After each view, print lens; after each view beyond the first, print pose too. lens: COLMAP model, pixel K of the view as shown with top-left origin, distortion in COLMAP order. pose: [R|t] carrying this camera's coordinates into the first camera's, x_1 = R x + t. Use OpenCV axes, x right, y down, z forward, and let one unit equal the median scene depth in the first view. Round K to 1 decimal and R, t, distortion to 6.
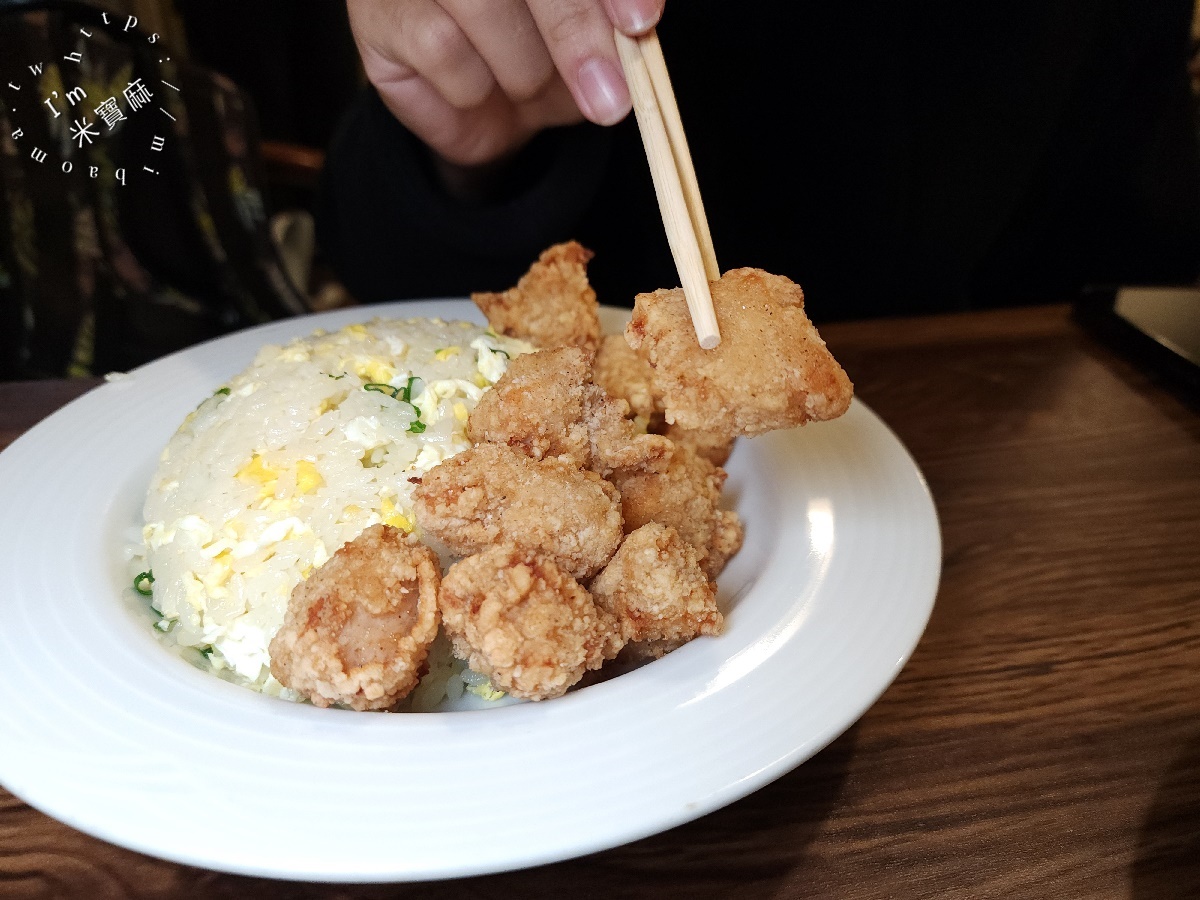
lens RADIAL K [[825.8, 0, 610.0], [0, 825.8, 447.3], [0, 0, 1]] dist [-0.020082, -0.018473]
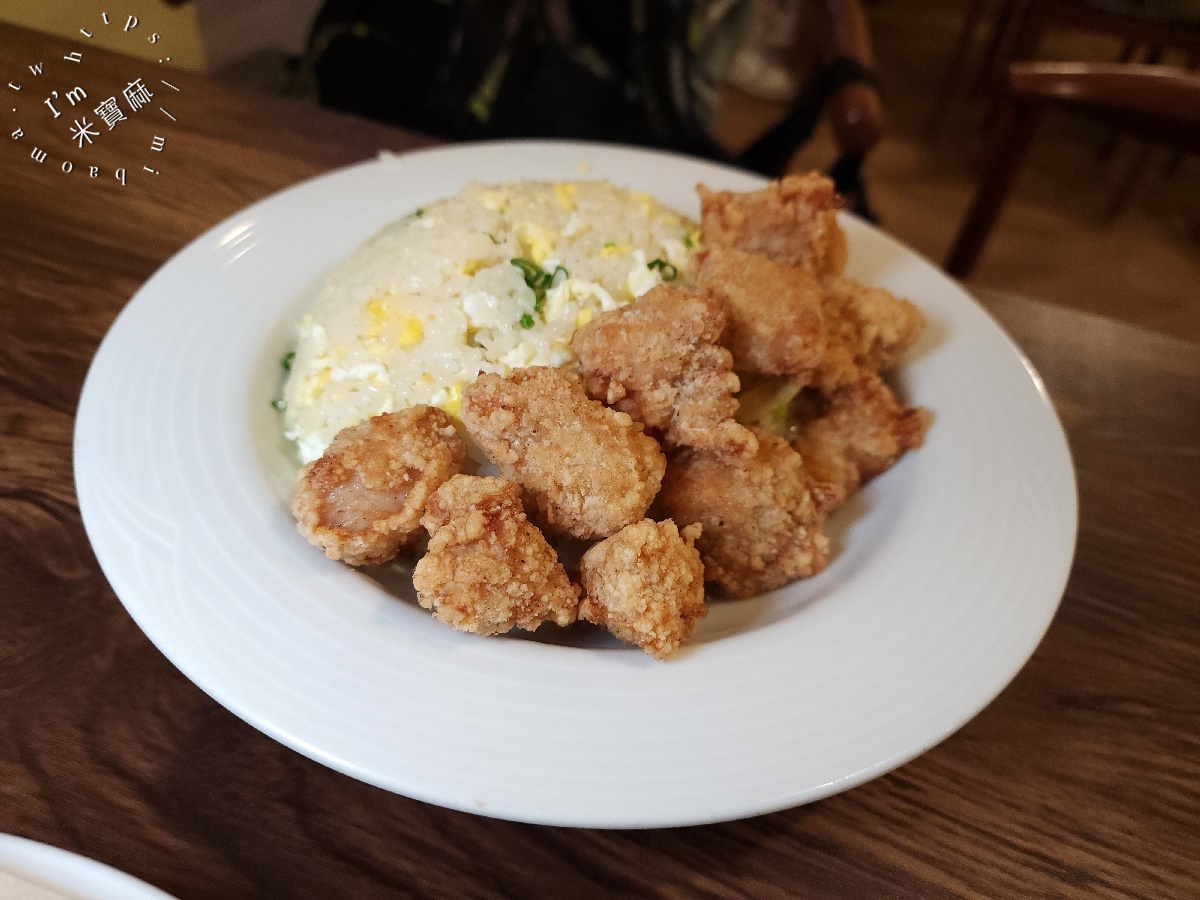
lens RADIAL K [[825.8, 0, 598.3], [0, 825.8, 456.9], [0, 0, 1]] dist [-0.020082, -0.018473]
pose [[0.830834, 0.433868, -0.348532, 0.283243], [-0.342457, 0.892236, 0.294342, -0.222913], [0.438679, -0.125192, 0.889881, 0.148435]]
